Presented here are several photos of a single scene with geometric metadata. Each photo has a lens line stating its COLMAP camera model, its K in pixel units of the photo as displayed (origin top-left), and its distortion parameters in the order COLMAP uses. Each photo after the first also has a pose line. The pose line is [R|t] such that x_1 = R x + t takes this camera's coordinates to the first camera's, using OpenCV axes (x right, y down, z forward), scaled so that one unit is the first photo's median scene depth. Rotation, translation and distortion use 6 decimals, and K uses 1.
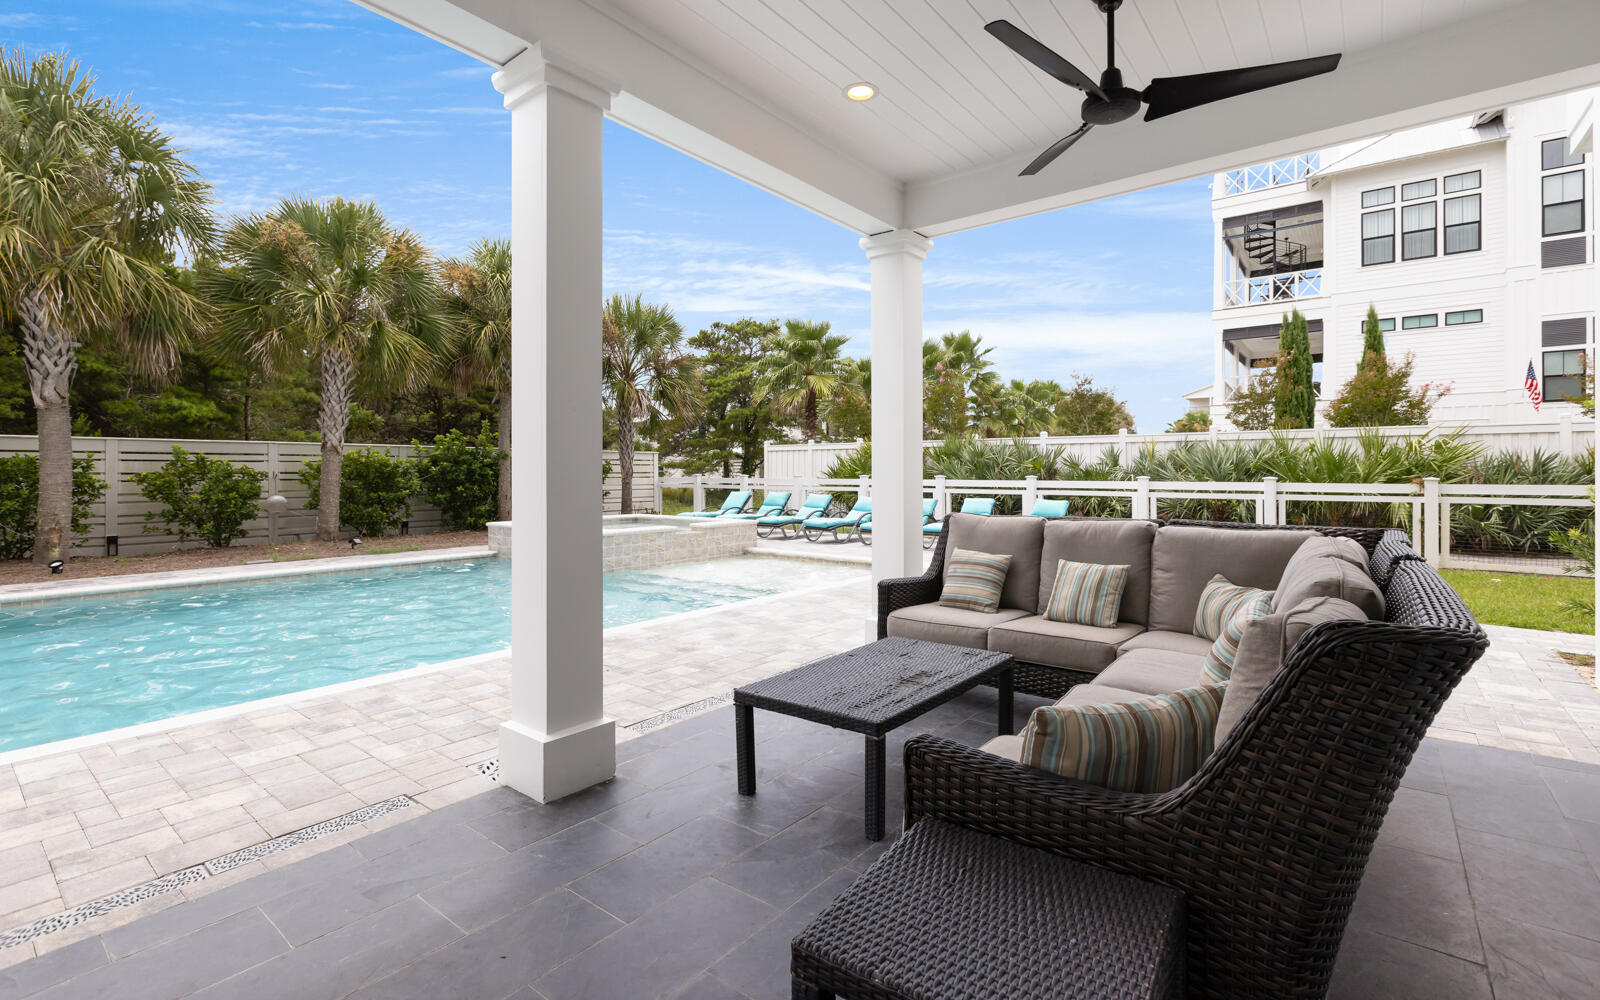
lens RADIAL K [[723.3, 0, 797.6], [0, 723.3, 470.3], [0, 0, 1]] dist [0.001722, -0.000188]
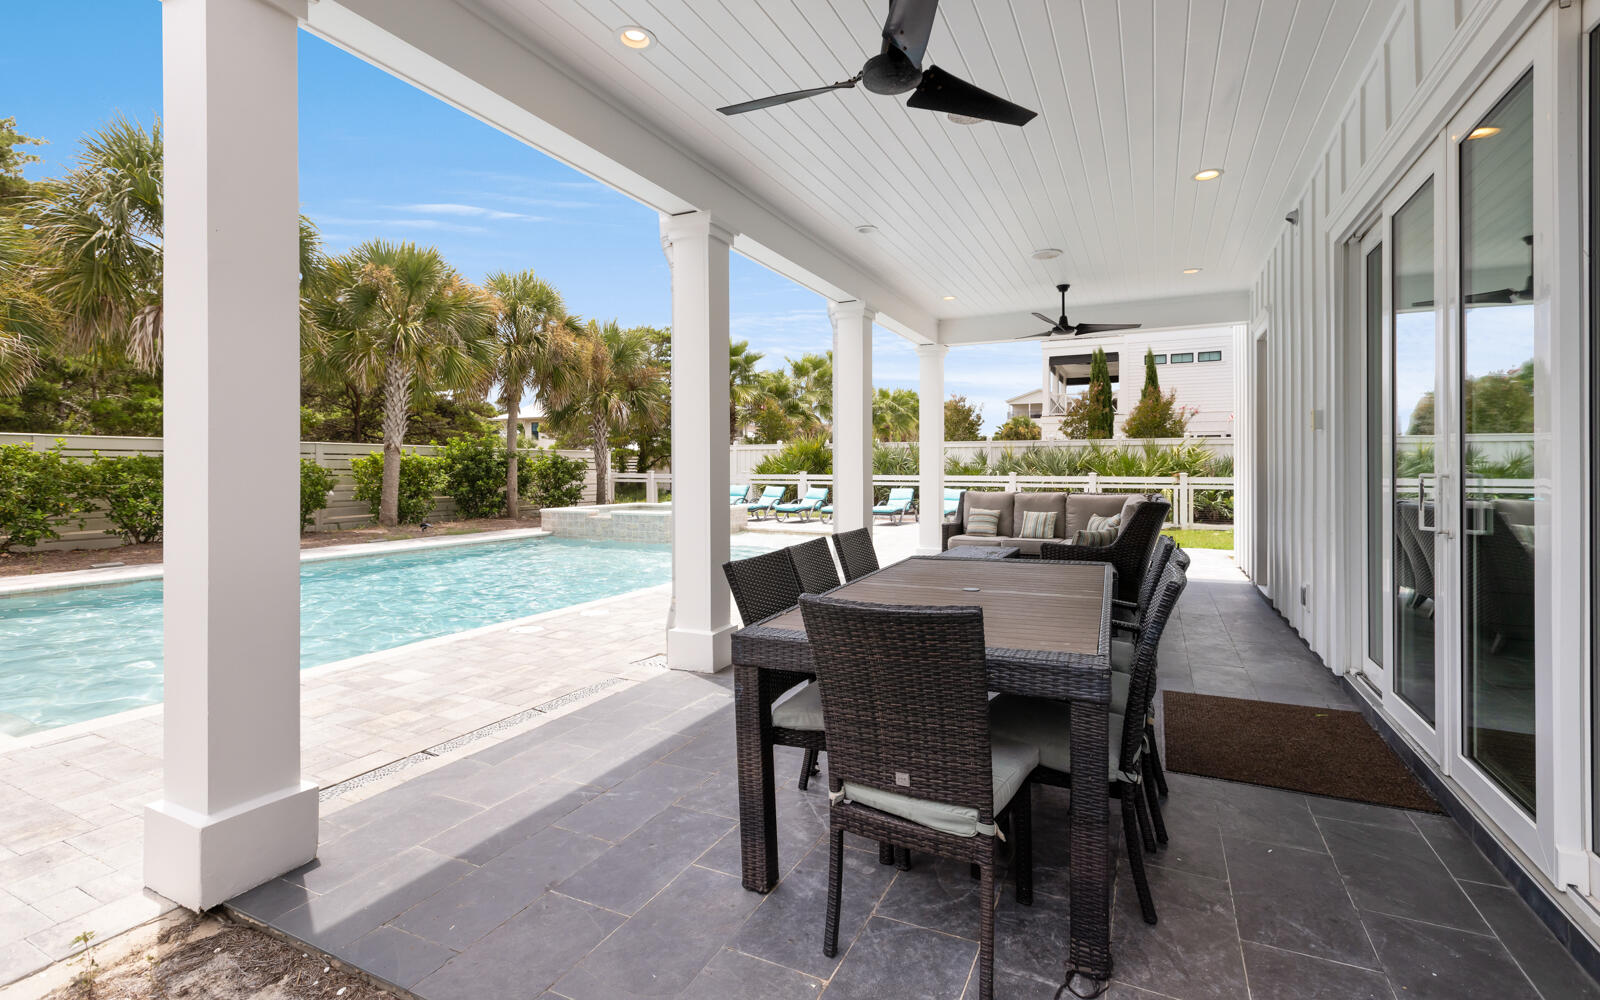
lens RADIAL K [[723.3, 0, 801.5], [0, 723.3, 460.0], [0, 0, 1]] dist [0.001722, -0.000188]
pose [[0.975817, 0.003022, 0.218567, -0.190739], [-0.001087, 0.999959, -0.008976, -0.002031], [-0.218585, 0.008521, 0.975781, -0.241018]]
